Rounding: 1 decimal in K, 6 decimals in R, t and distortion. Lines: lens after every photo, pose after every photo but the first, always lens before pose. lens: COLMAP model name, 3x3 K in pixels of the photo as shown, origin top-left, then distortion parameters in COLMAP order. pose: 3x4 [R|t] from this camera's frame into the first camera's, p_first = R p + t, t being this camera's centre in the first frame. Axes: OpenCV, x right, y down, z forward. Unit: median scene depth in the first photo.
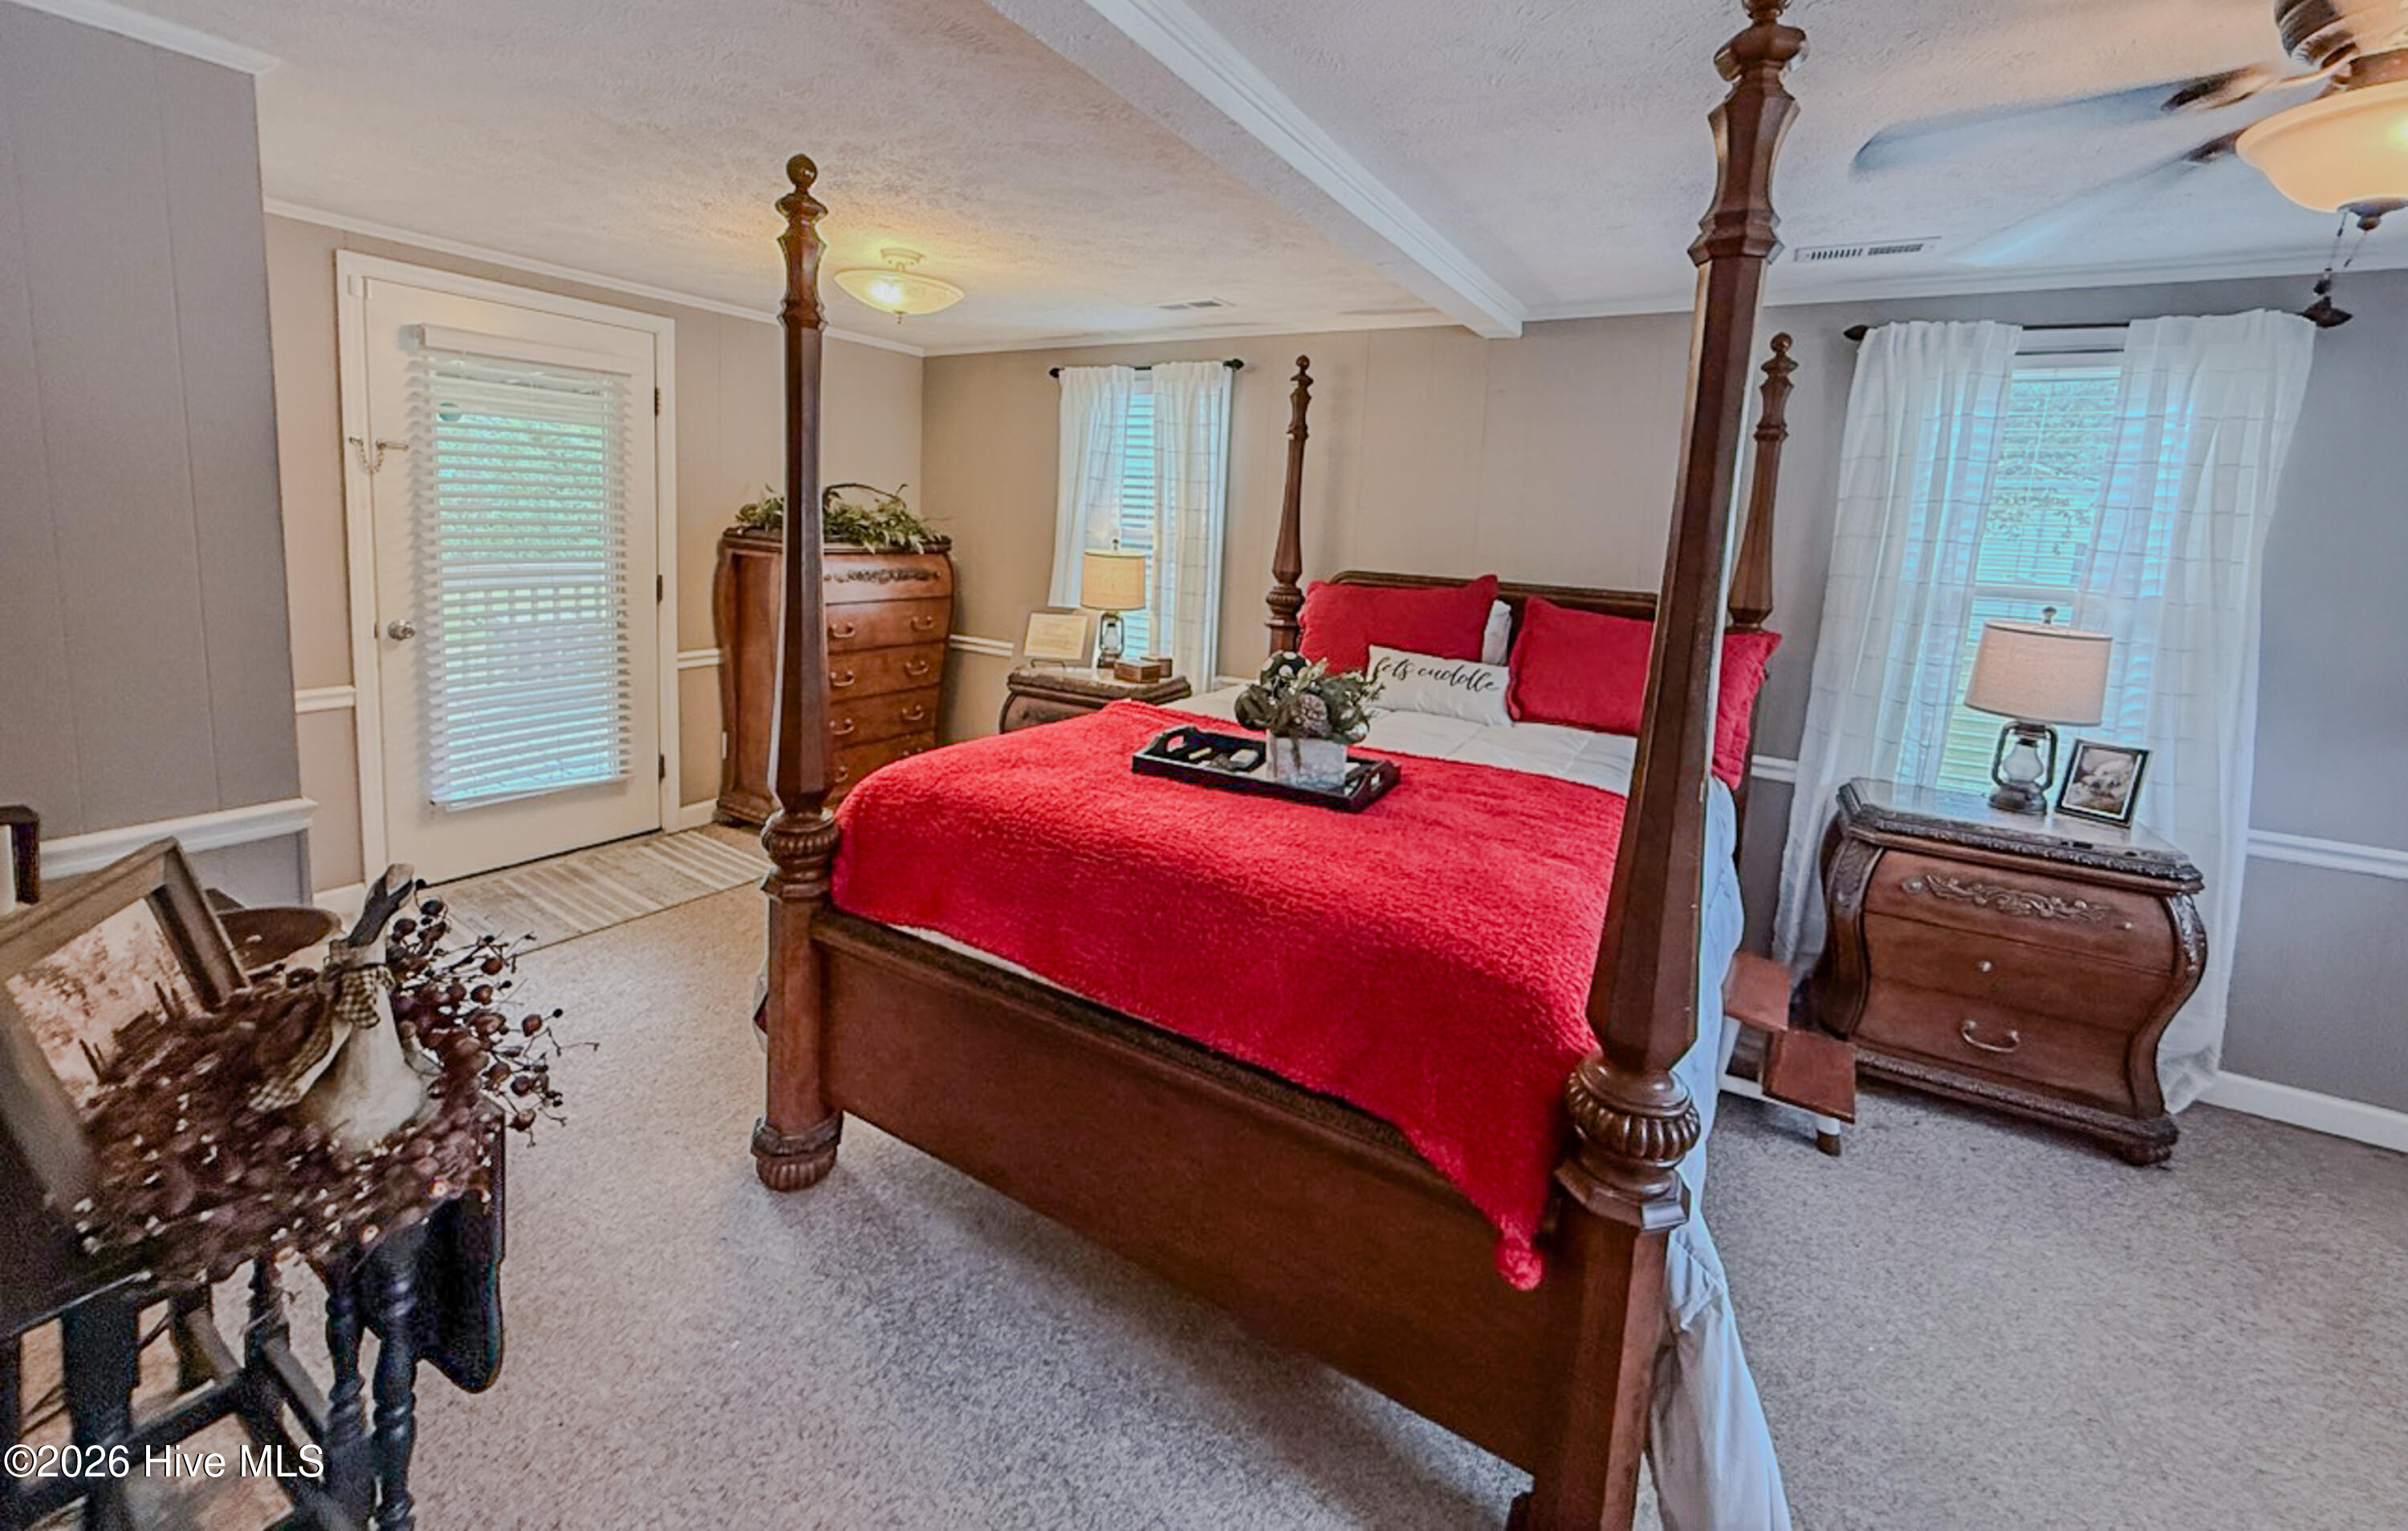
lens RADIAL K [[961.2, 0, 1202.1], [0, 961.2, 634.0], [0, 0, 1]] dist [-0.003478, 0.000442]
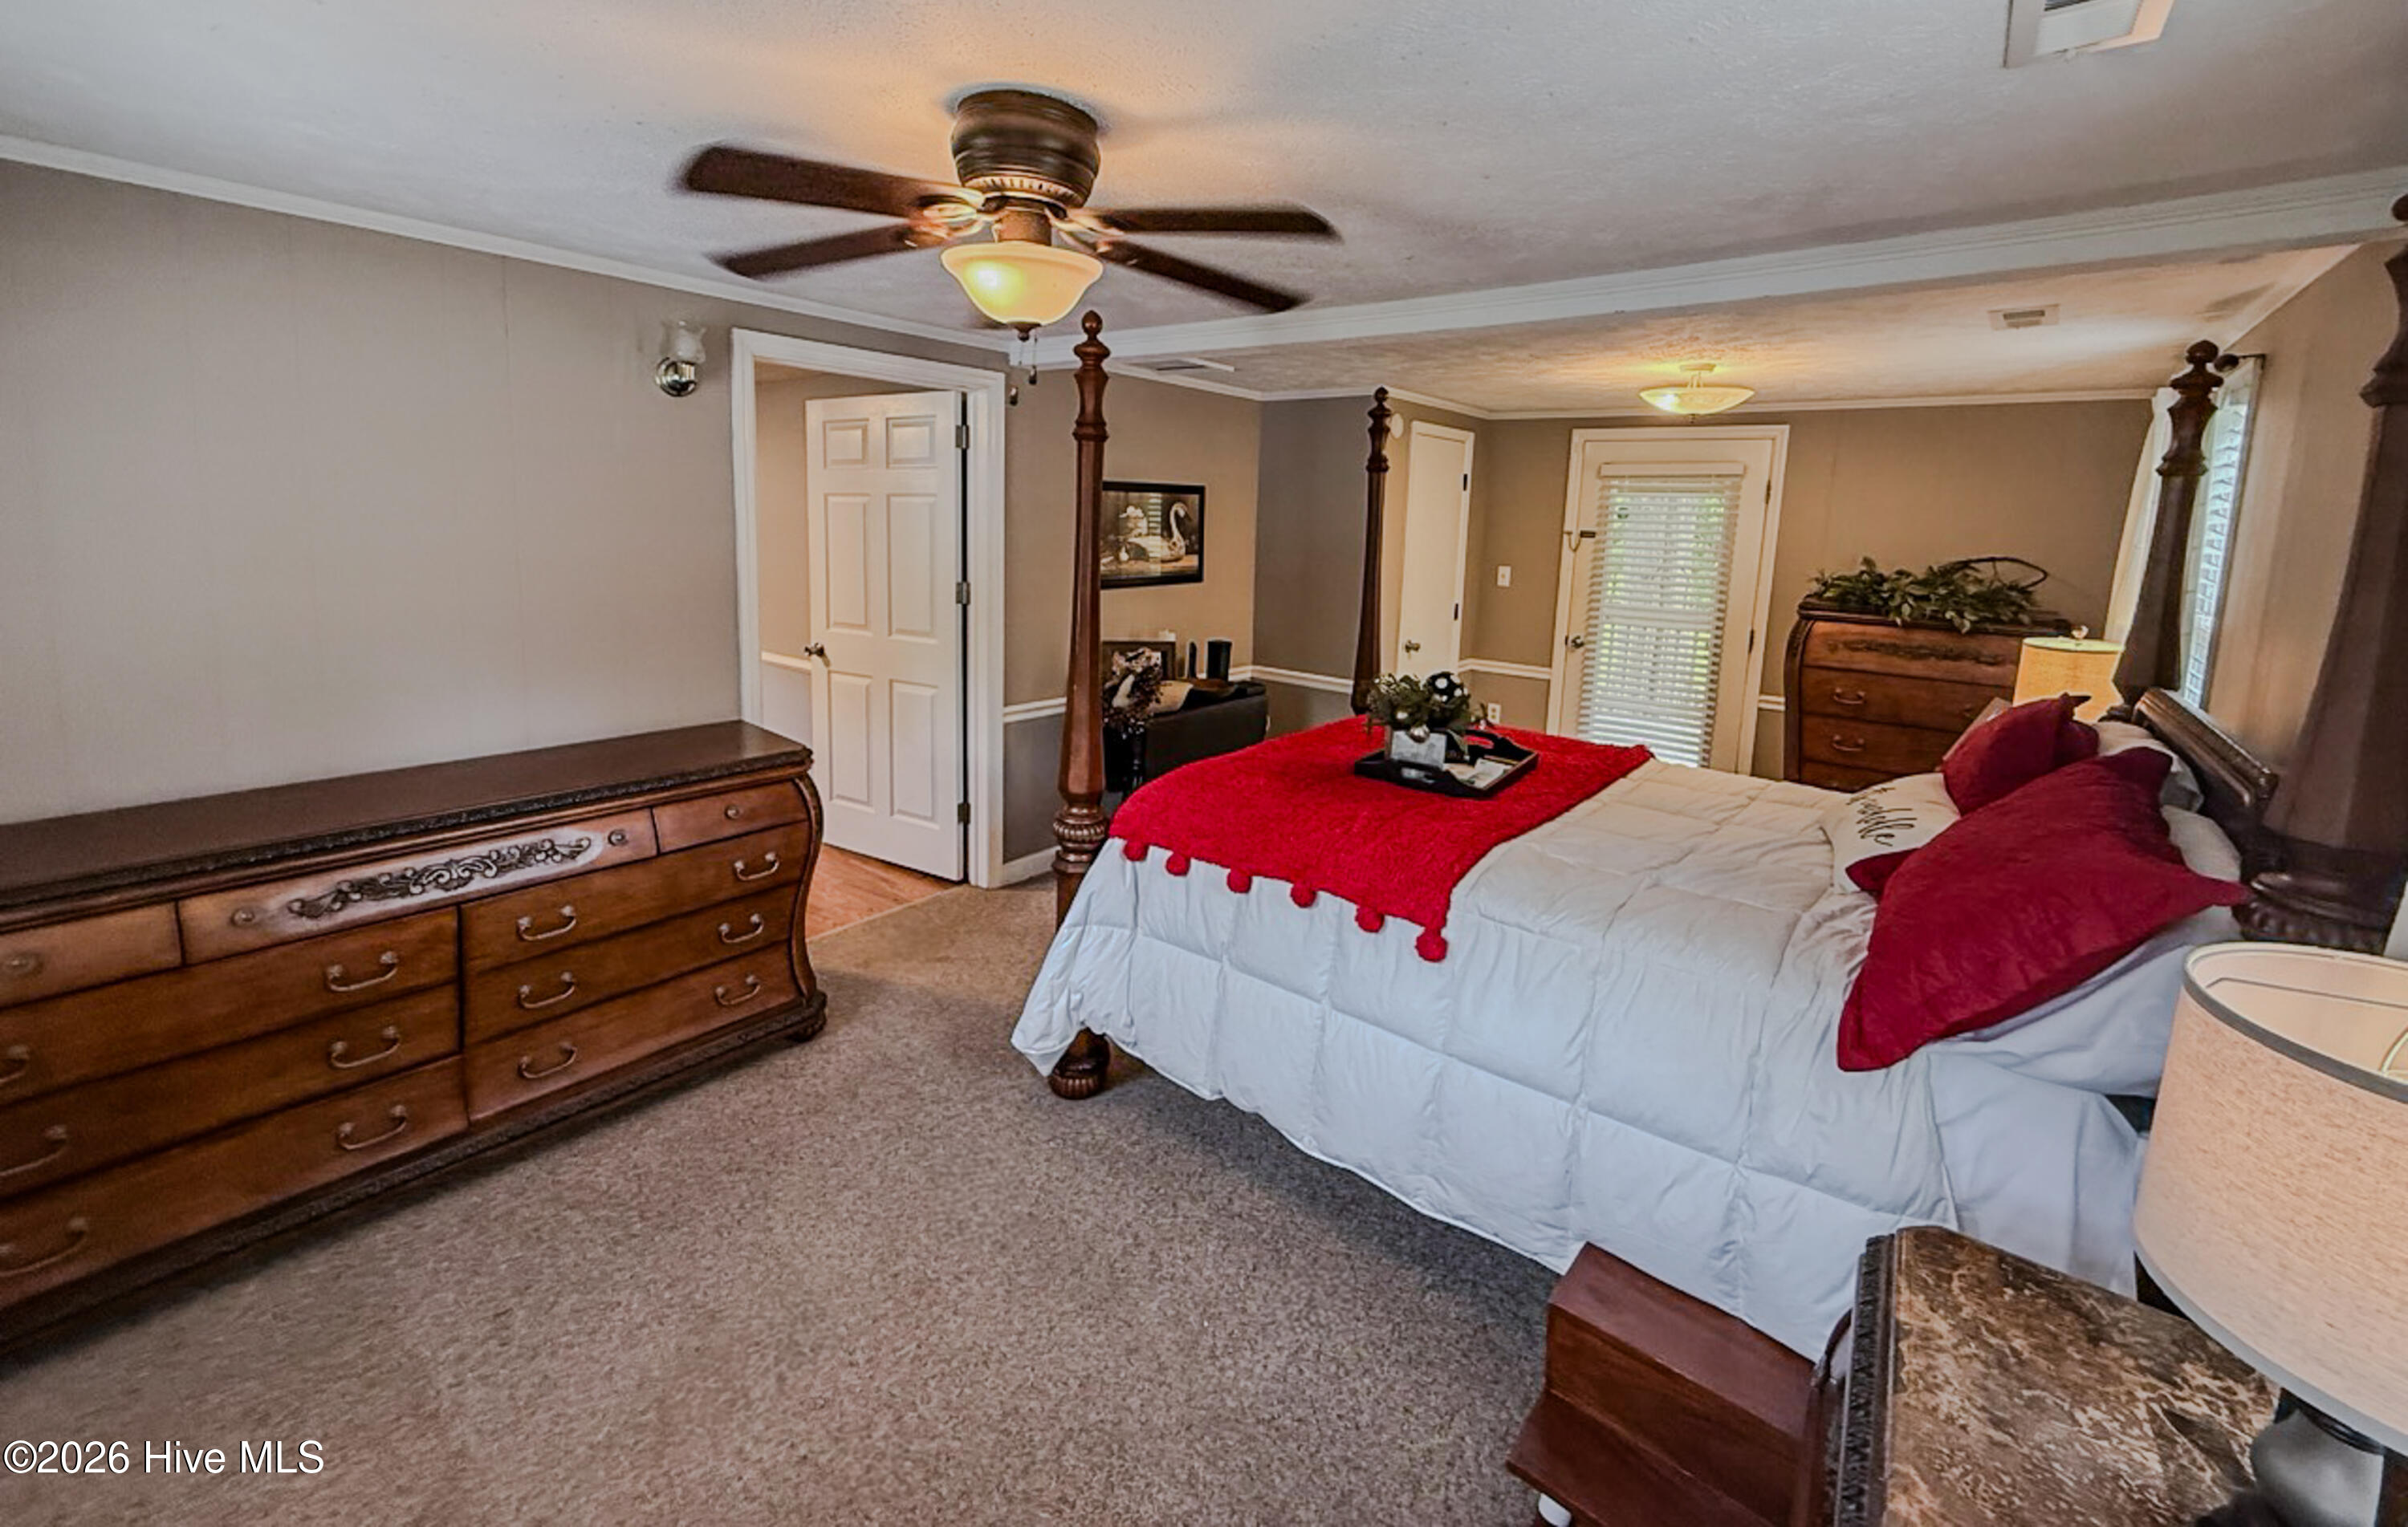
lens RADIAL K [[964.1, 0, 1202.1], [0, 964.1, 631.0], [0, 0, 1]] dist [0.002049, -0.000079]
pose [[-0.129316, 0.066273, -0.989386, 1.161669], [-0.161340, 0.983062, 0.086937, -0.079480], [0.978390, 0.170870, -0.116433, 0.665172]]
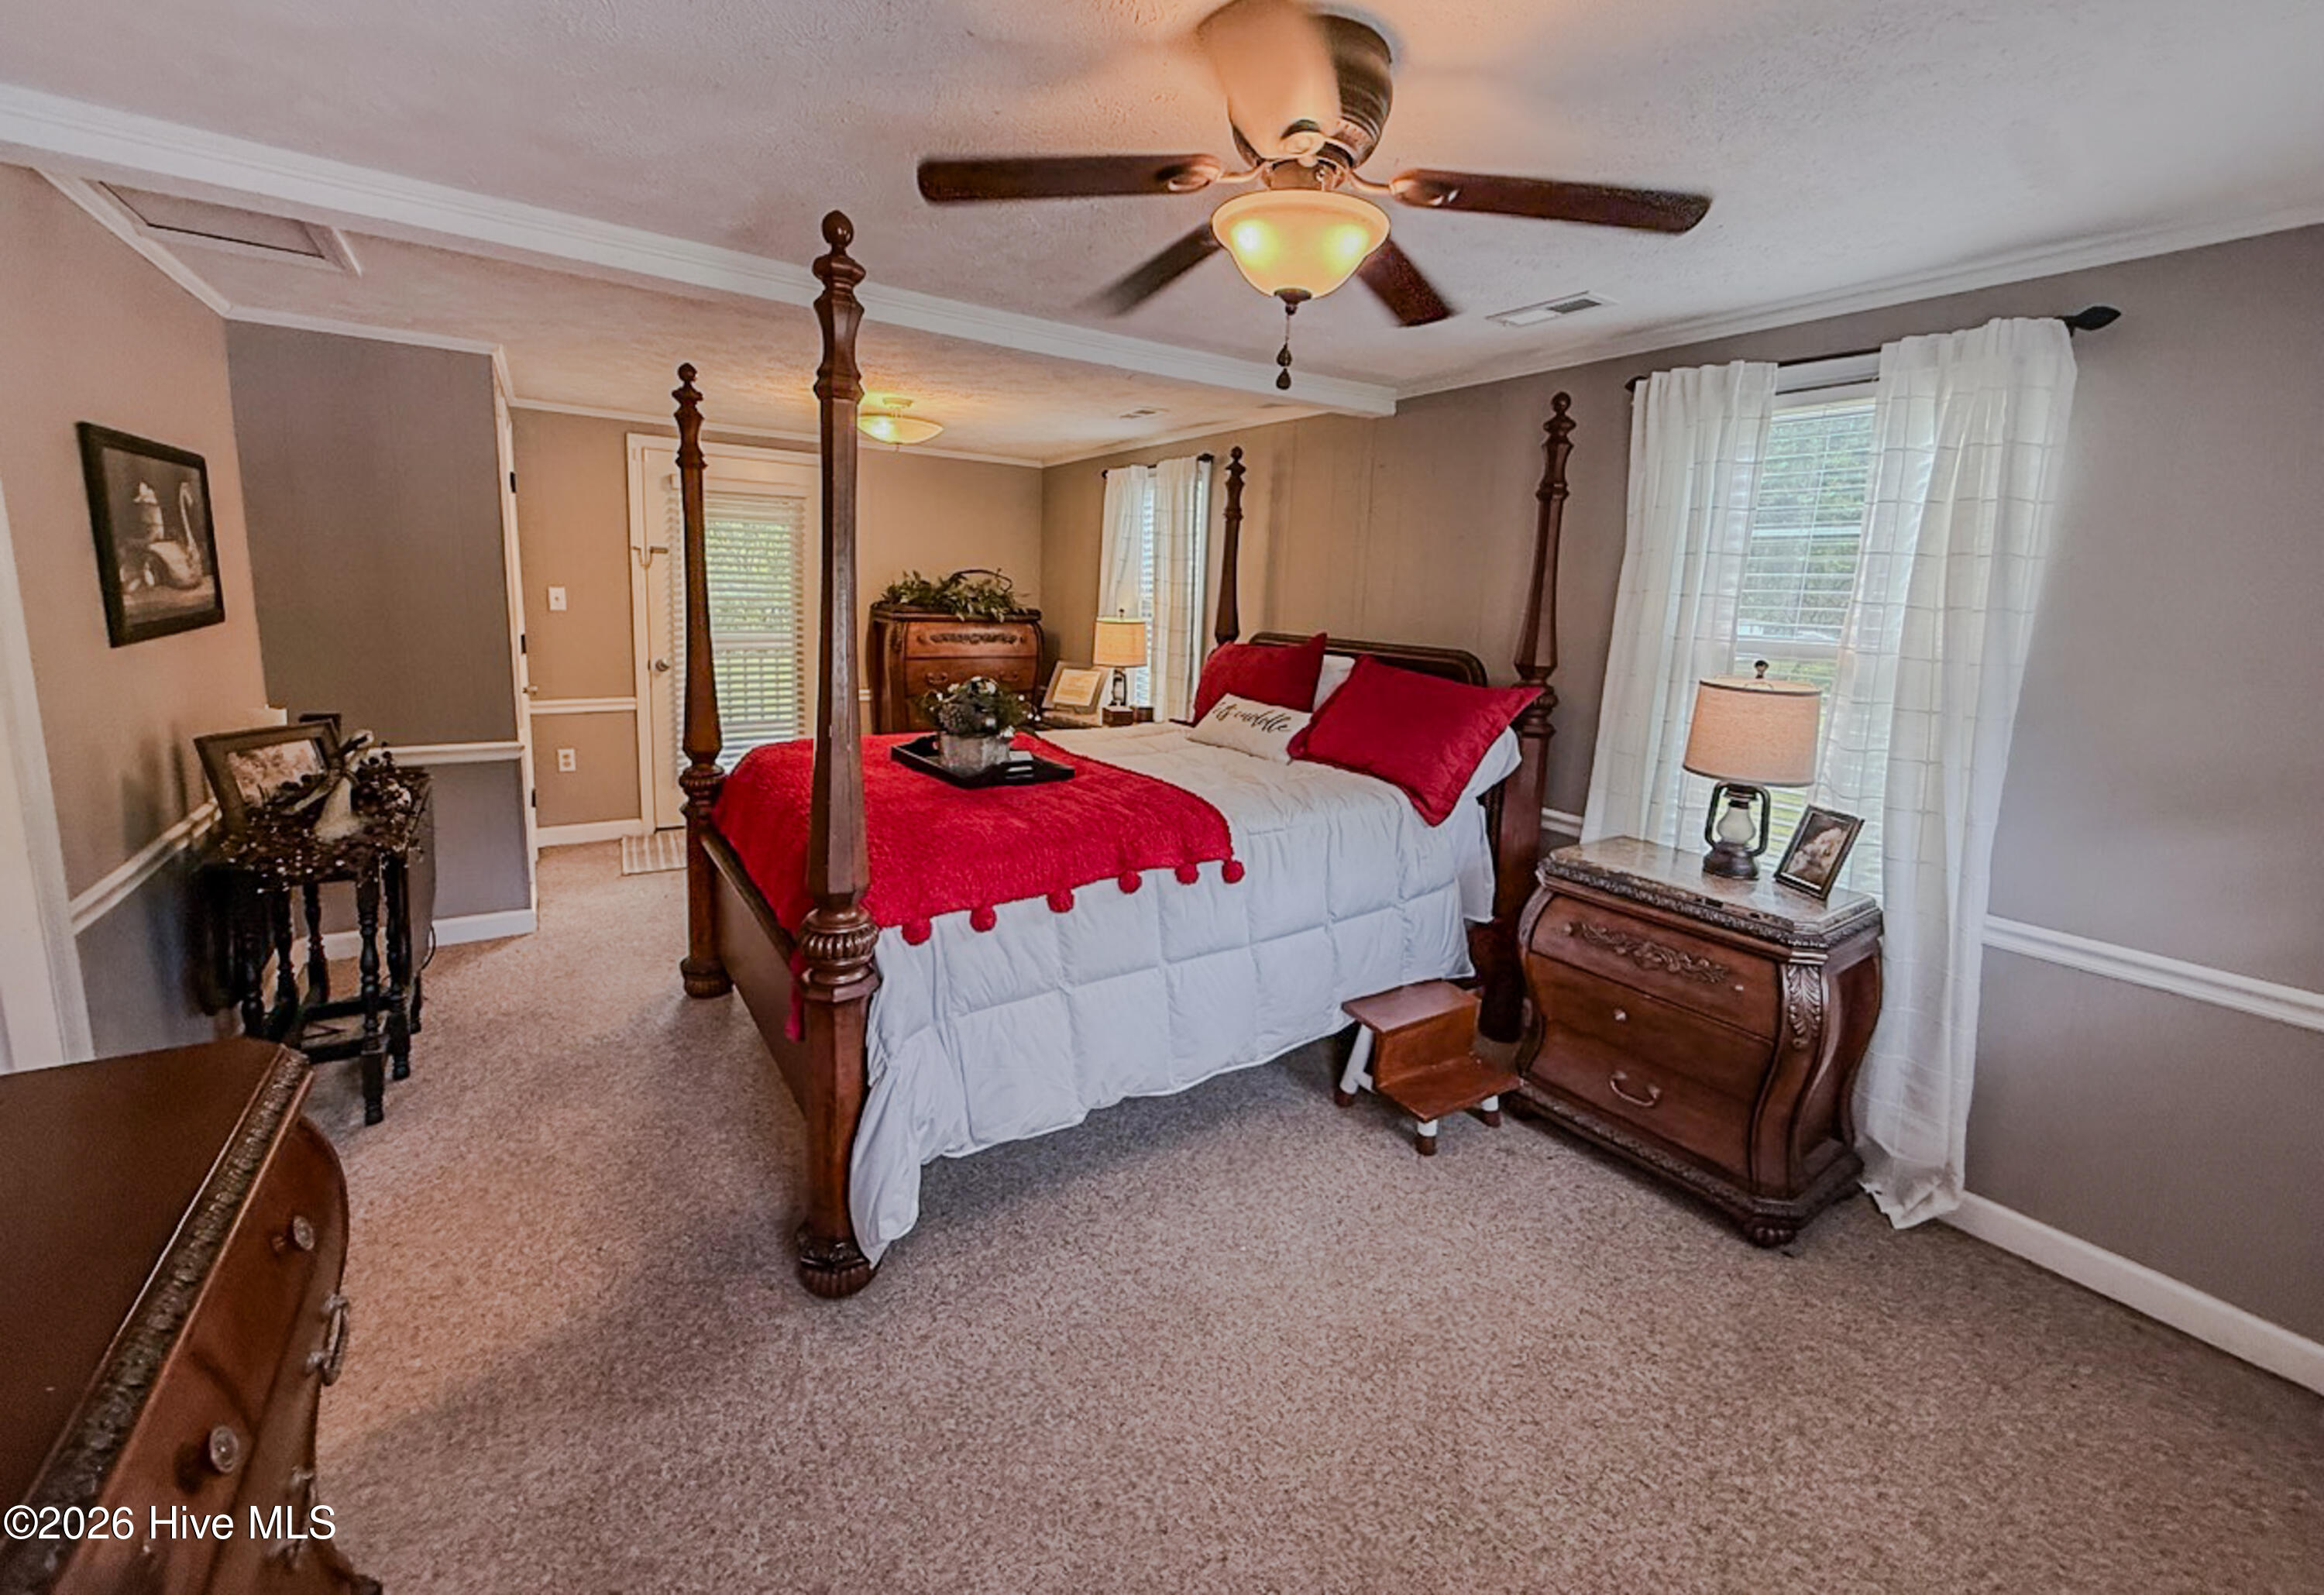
lens RADIAL K [[917.4, 0, 1160.0], [0, 917.4, 731.9], [0, 0, 1]] dist [-0.001088, -0.000379]
pose [[0.907318, 0.048433, -0.417647, 0.712281], [-0.041917, 0.998814, 0.024765, 0.042873], [0.418351, -0.004963, 0.908272, -0.068714]]
